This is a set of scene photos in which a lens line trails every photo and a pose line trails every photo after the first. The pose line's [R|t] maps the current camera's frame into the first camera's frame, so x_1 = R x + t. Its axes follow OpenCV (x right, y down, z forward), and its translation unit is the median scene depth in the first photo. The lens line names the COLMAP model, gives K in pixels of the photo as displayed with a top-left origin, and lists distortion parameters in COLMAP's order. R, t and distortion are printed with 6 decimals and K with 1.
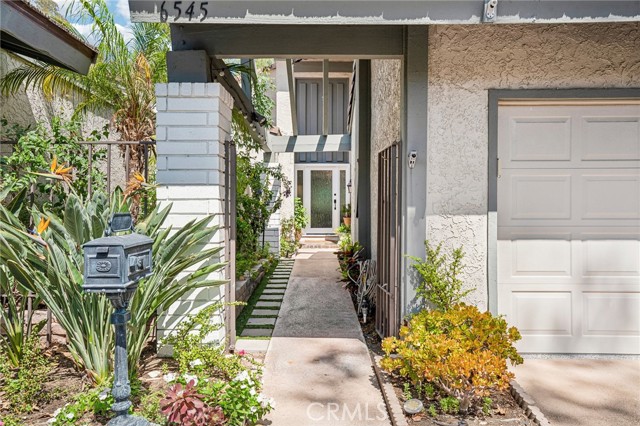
lens RADIAL K [[497.8, 0, 316.3], [0, 497.8, 213.3], [0, 0, 1]] dist [0.012095, 0.023948]
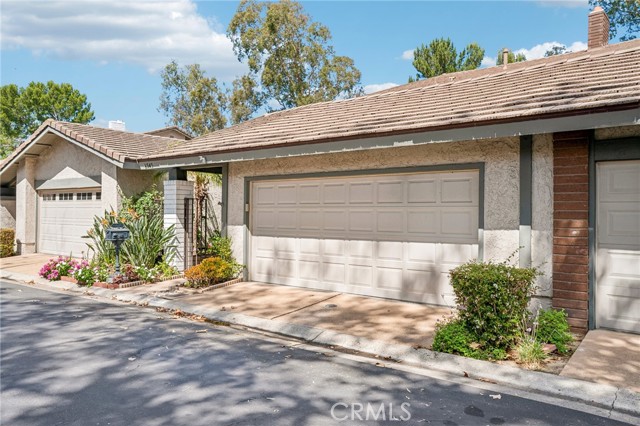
lens RADIAL K [[497.8, 0, 320.4], [0, 497.8, 214.5], [0, 0, 1]] dist [0.012095, 0.023948]
pose [[0.780887, 0.006381, -0.624639, 2.281810], [-0.012993, 0.999897, -0.006029, -0.044305], [0.624537, 0.012824, 0.780890, -0.778886]]
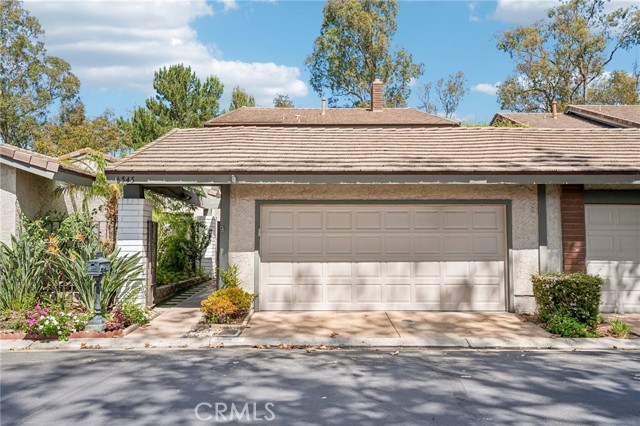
lens RADIAL K [[497.8, 0, 322.6], [0, 497.8, 211.2], [0, 0, 1]] dist [0.012095, 0.023948]
pose [[0.999989, 0.001063, 0.004488, 0.665197], [-0.000766, 0.997846, -0.065597, -0.034634], [-0.004548, 0.065593, 0.997836, -1.439147]]
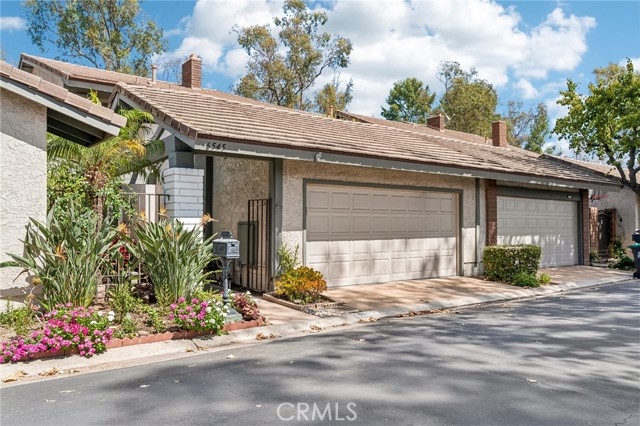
lens RADIAL K [[497.8, 0, 320.0], [0, 497.8, 214.3], [0, 0, 1]] dist [0.012095, 0.023948]
pose [[0.794207, 0.015529, 0.607449, -1.051300], [0.002151, 0.999595, -0.028365, -0.007737], [-0.607644, 0.023834, 0.793852, -0.958322]]
